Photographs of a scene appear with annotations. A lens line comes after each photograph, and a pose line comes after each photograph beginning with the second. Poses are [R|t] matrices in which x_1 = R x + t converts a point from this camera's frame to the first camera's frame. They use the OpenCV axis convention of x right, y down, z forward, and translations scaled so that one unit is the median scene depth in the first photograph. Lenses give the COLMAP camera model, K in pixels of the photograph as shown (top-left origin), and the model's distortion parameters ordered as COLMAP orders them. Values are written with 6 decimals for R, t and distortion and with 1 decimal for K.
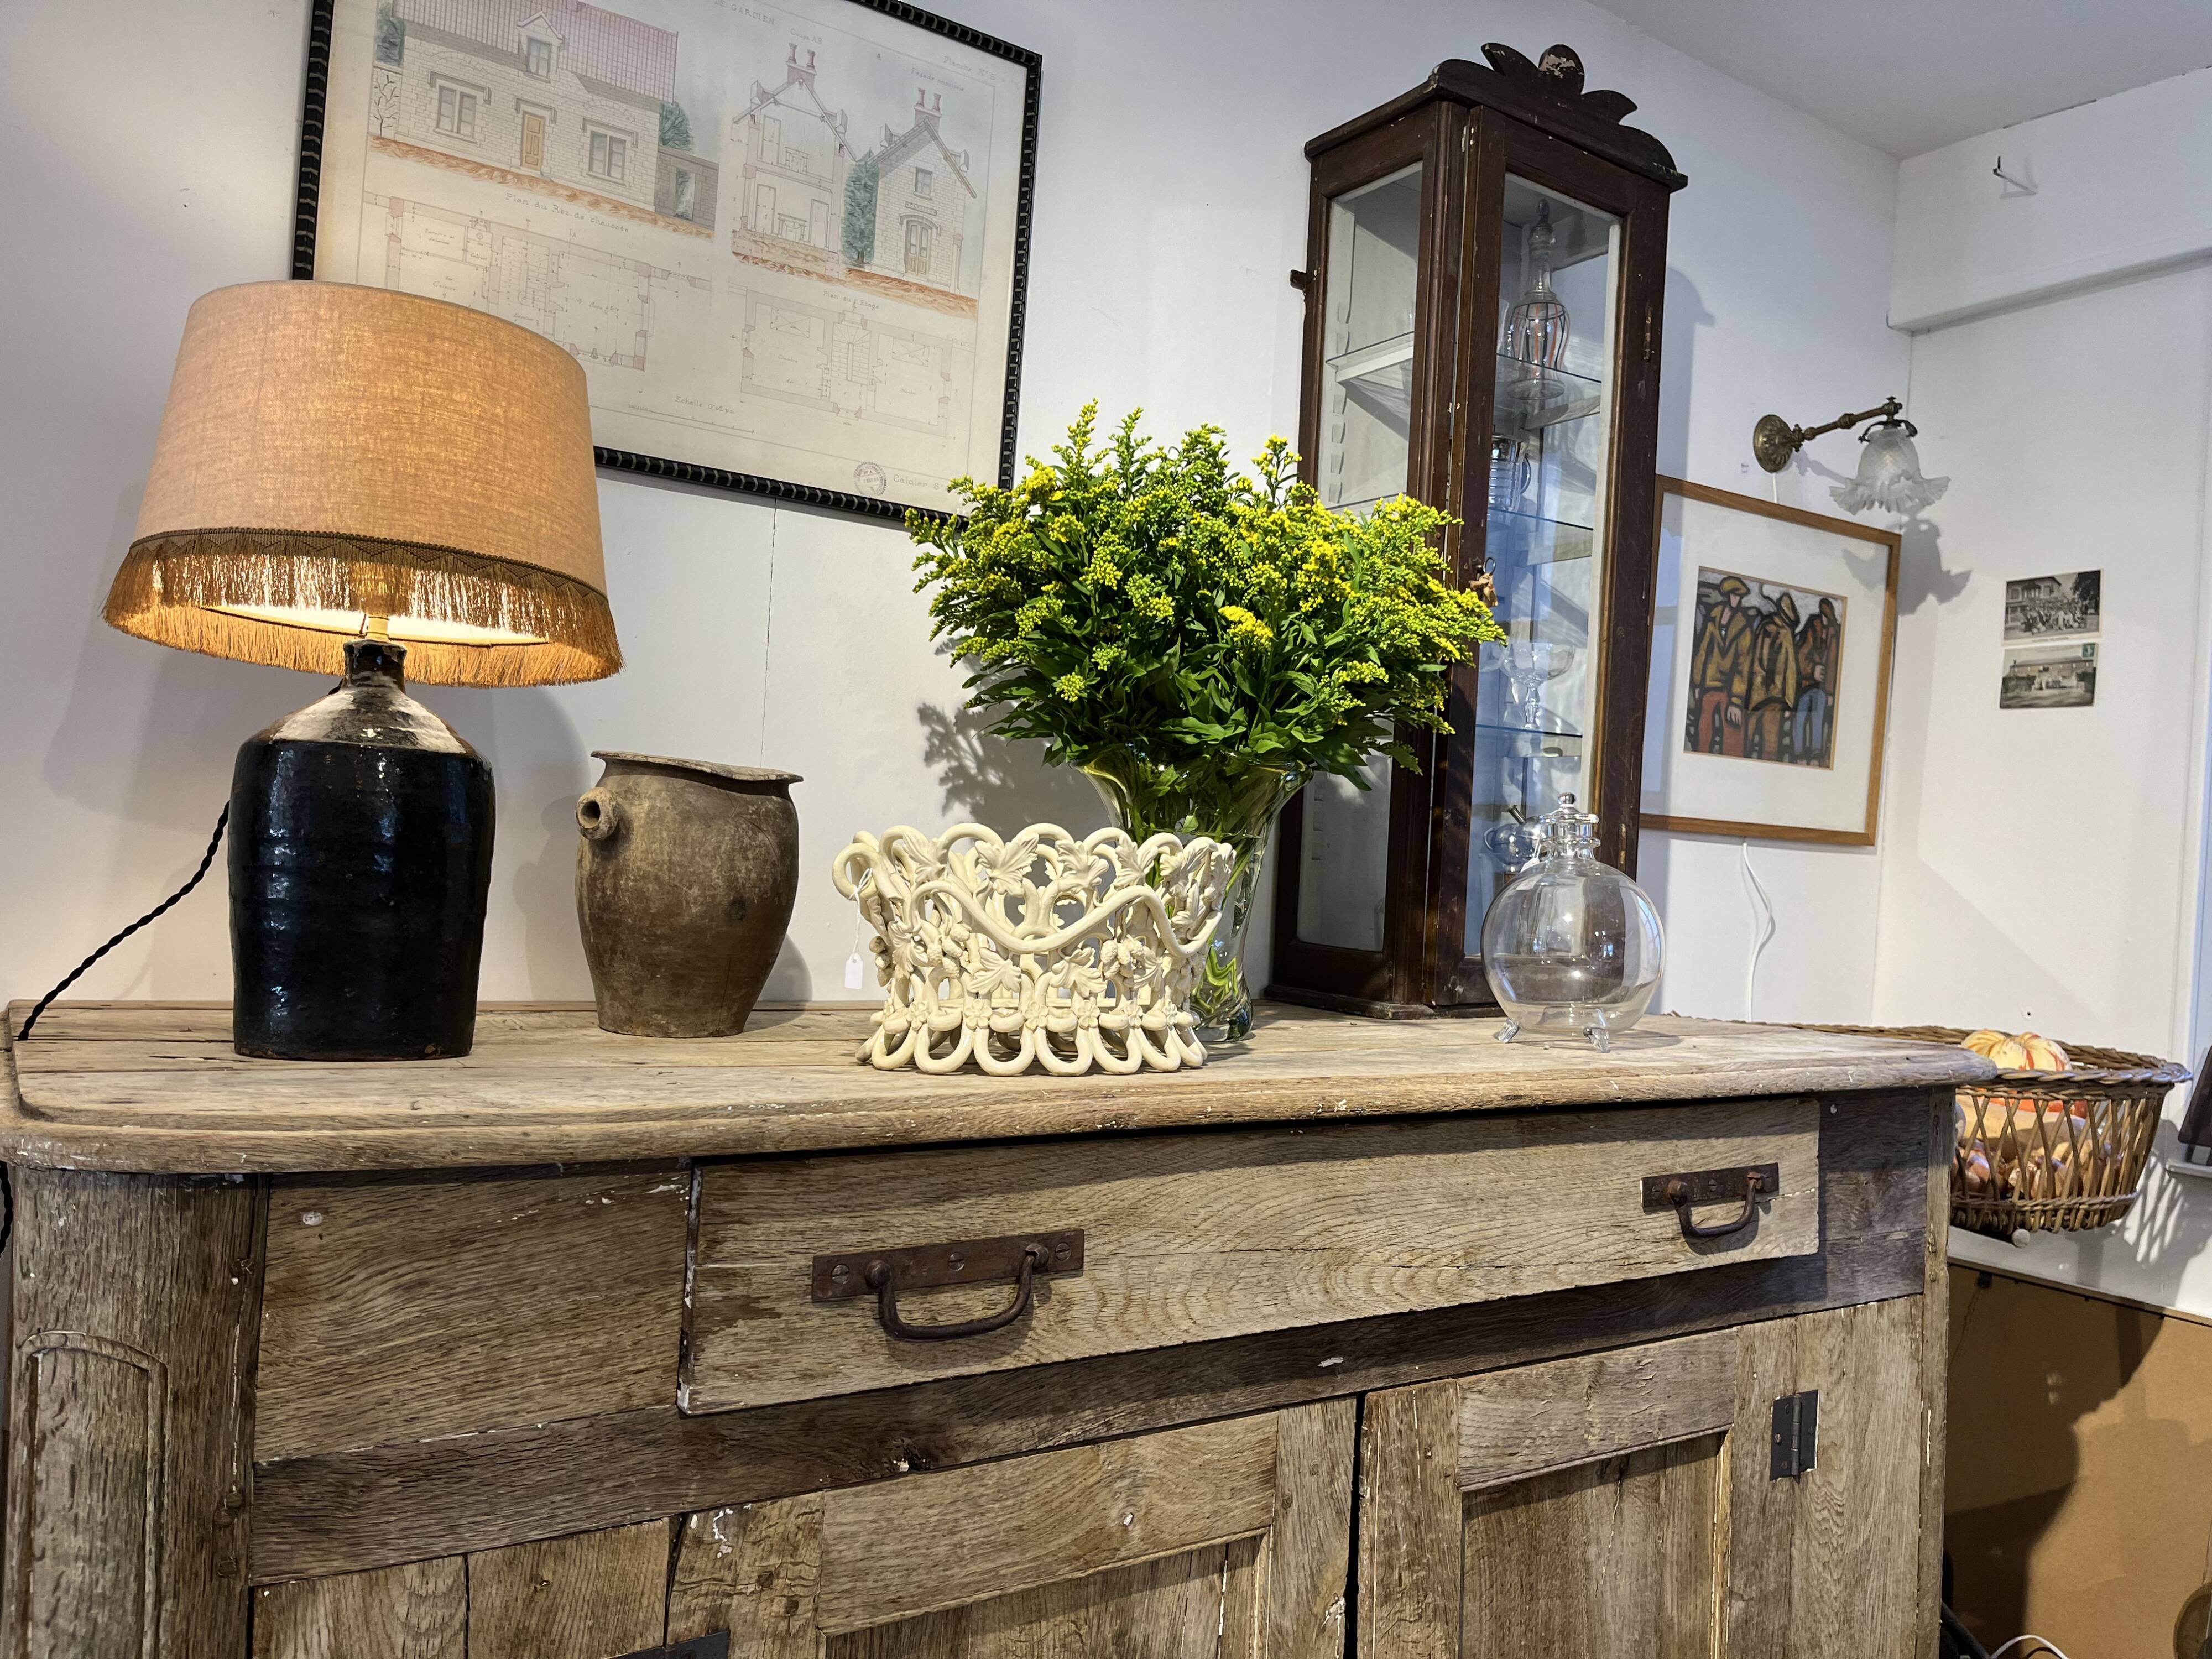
lens RADIAL K [[1669.3, 0, 1127.3], [0, 1669.3, 846.6], [0, 0, 1]] dist [0.057938, -0.067956]
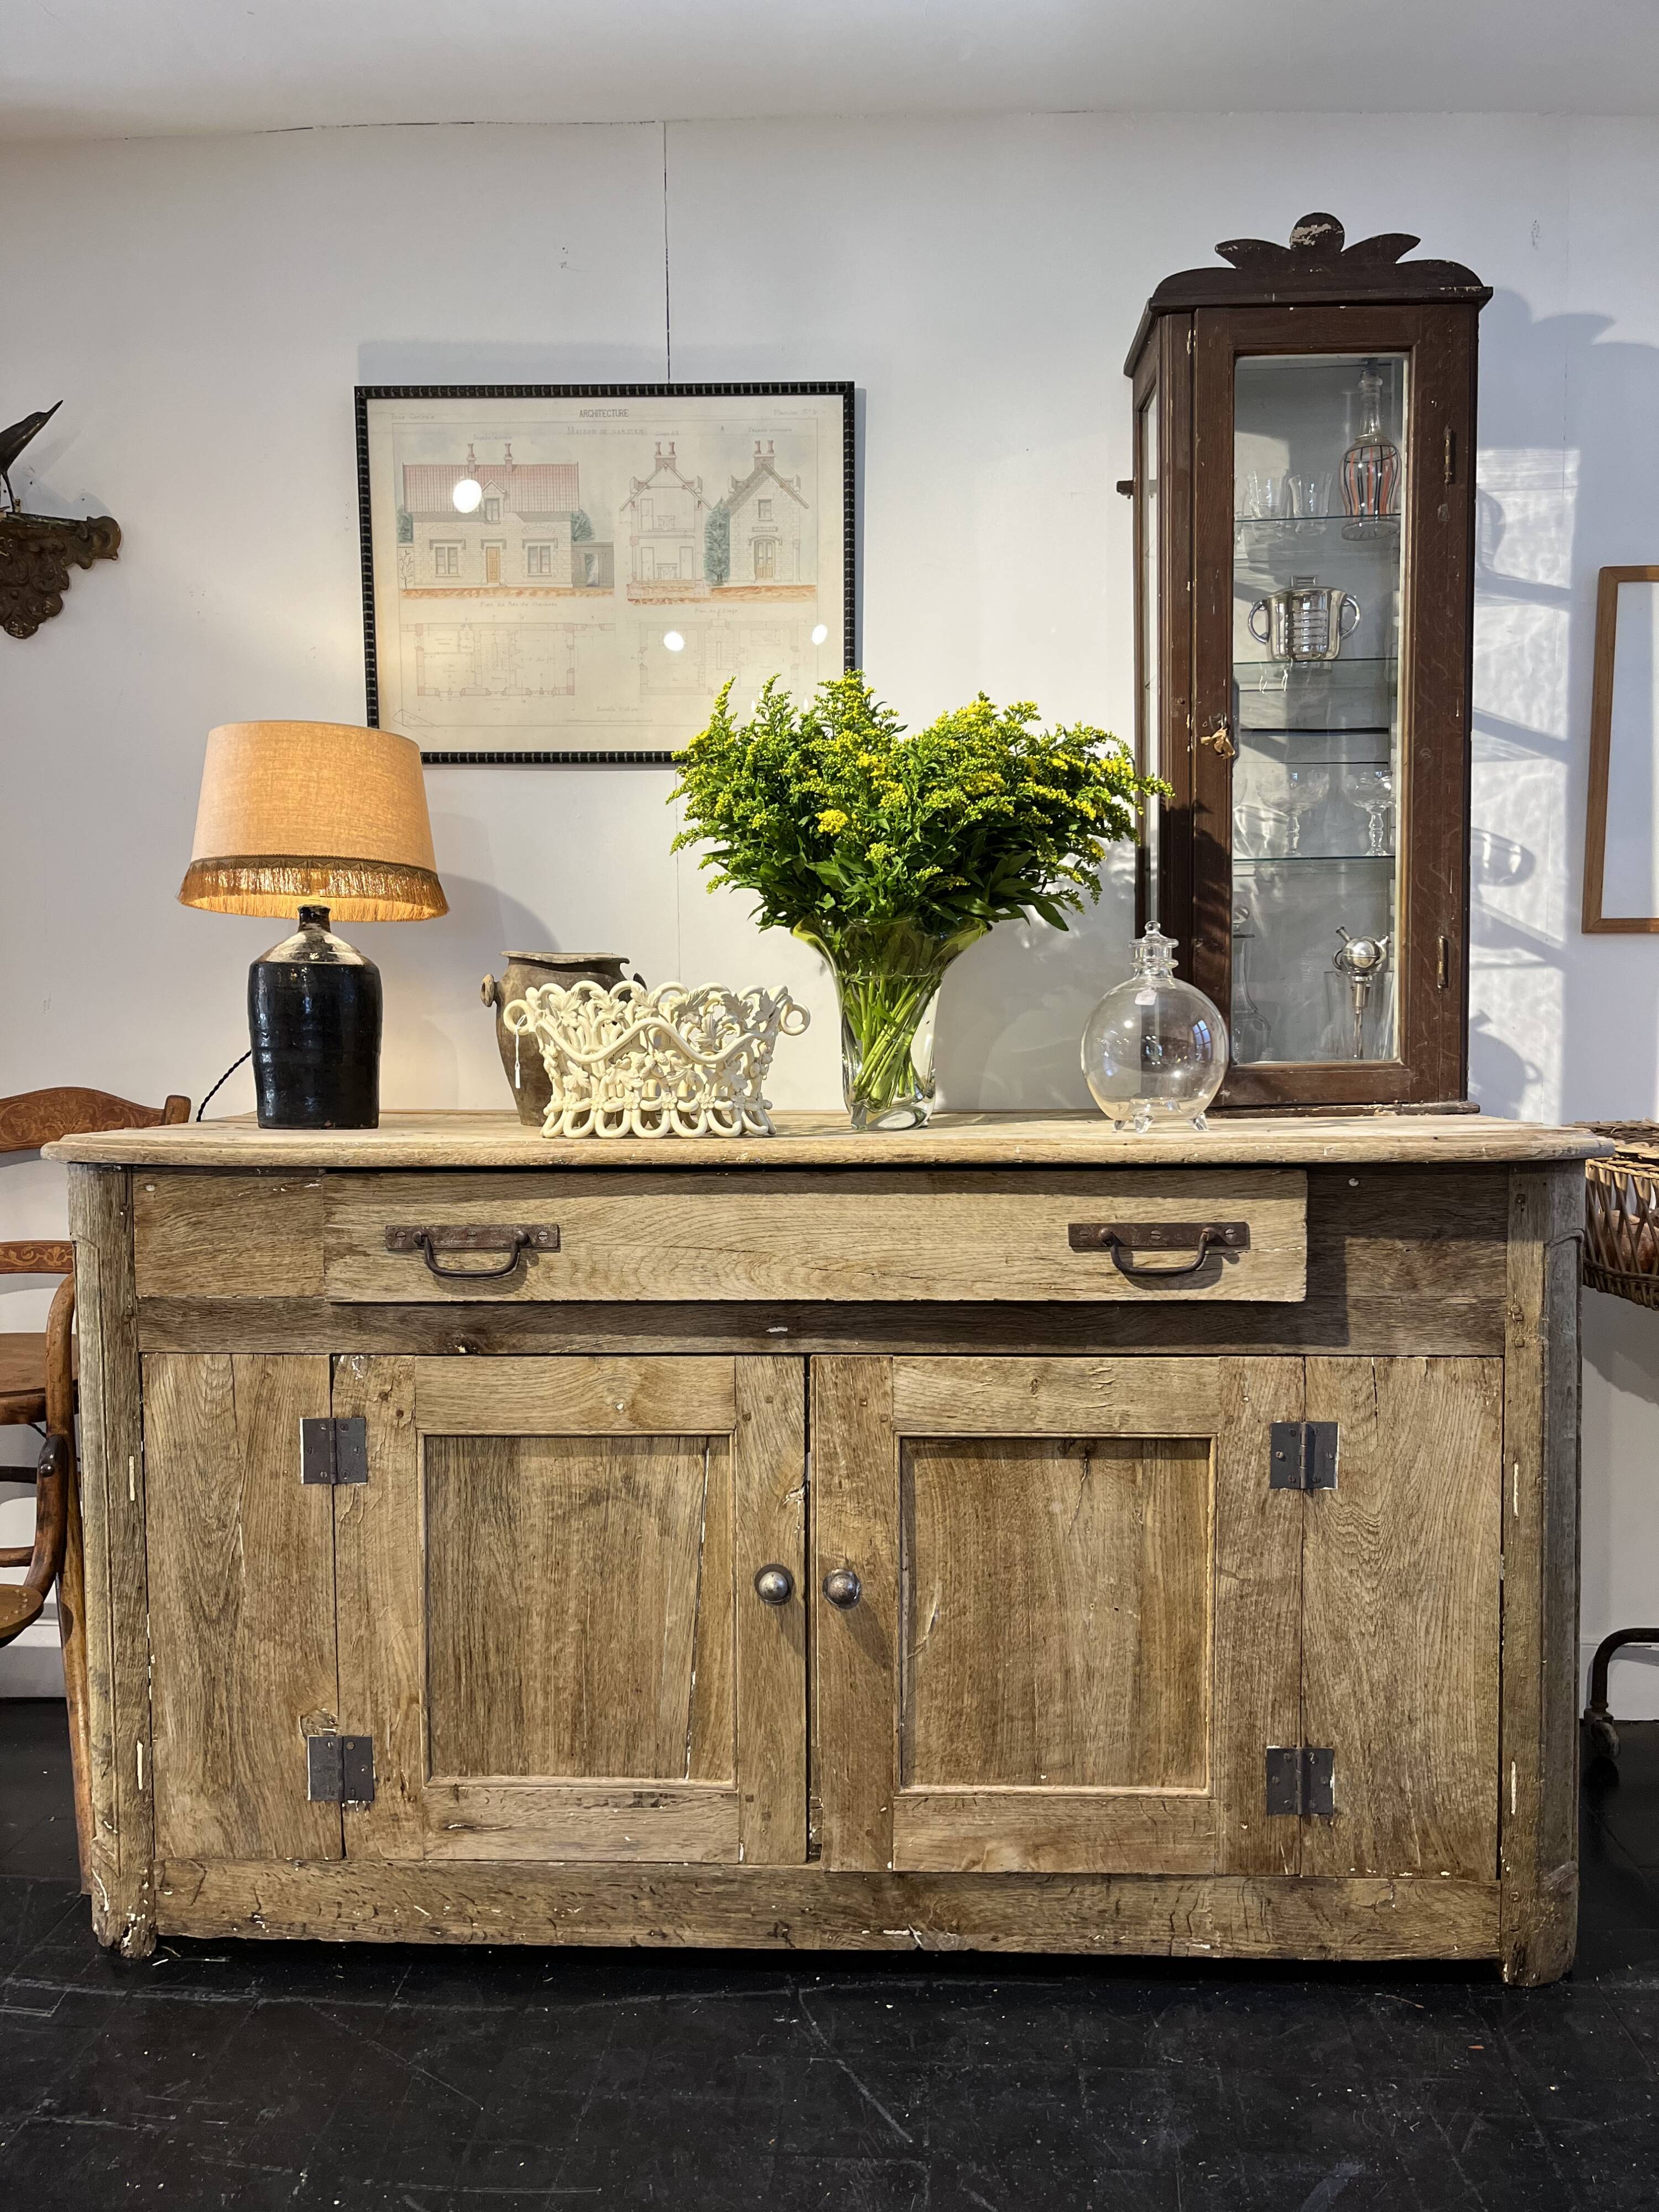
lens RADIAL K [[1669.3, 0, 820.8], [0, 1669.3, 1126.1], [0, 0, 1]] dist [0.057938, -0.067956]
pose [[0.804256, -0.012510, -0.594151, 1.020844], [0.053942, 0.997188, 0.052021, 0.050990], [0.591829, -0.073888, 0.802670, -0.149448]]
